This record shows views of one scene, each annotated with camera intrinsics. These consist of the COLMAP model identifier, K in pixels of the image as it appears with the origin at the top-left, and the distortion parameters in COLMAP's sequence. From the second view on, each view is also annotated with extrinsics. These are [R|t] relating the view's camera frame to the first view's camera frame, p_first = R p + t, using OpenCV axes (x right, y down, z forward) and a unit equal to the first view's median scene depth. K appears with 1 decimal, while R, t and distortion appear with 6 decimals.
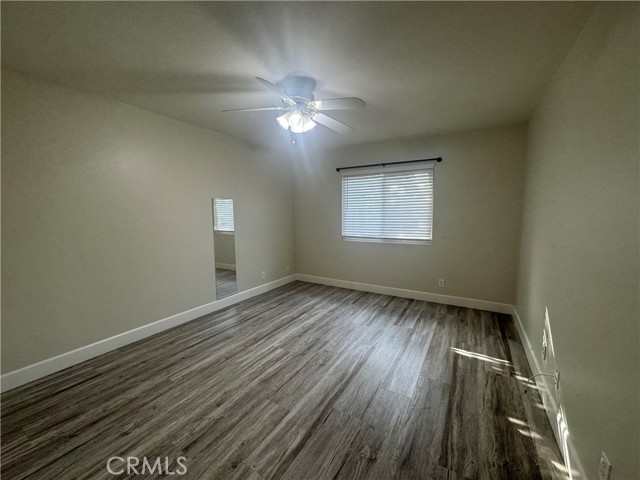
lens RADIAL K [[254.5, 0, 317.9], [0, 254.5, 241.7], [0, 0, 1]] dist [-0.002756, 0.000489]
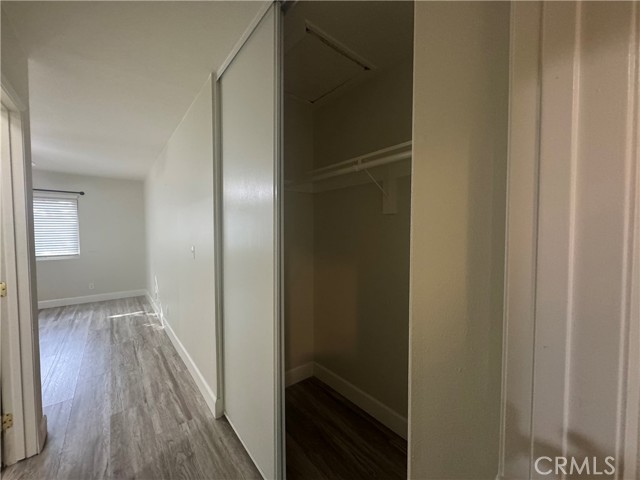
lens RADIAL K [[254.5, 0, 318.8], [0, 254.5, 241.3], [0, 0, 1]] dist [-0.002756, 0.000489]
pose [[0.329775, -0.023943, 0.943756, -0.524355], [0.106619, 0.994227, -0.012033, 0.105778], [-0.938020, 0.104591, 0.330424, -0.809316]]
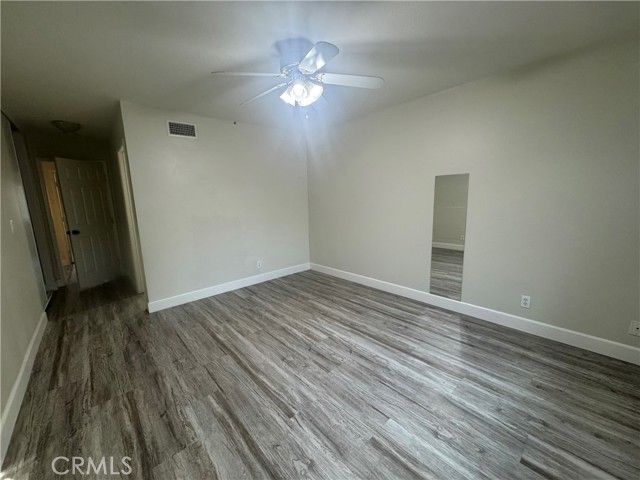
lens RADIAL K [[254.5, 0, 321.4], [0, 254.5, 241.1], [0, 0, 1]] dist [-0.002756, 0.000489]
pose [[-0.275192, 0.177889, -0.944788, 0.707616], [-0.079053, 0.975217, 0.206644, -0.137152], [0.958134, 0.131555, -0.254309, 1.166525]]
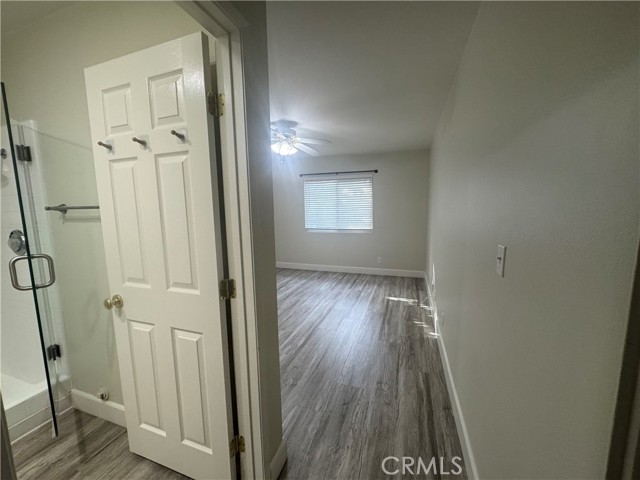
lens RADIAL K [[254.5, 0, 319.1], [0, 254.5, 242.3], [0, 0, 1]] dist [-0.002756, 0.000489]
pose [[0.977509, -0.031874, 0.208473, -0.180351], [0.029125, 0.999444, 0.016242, 0.048192], [-0.208875, -0.009804, 0.977893, -0.419593]]
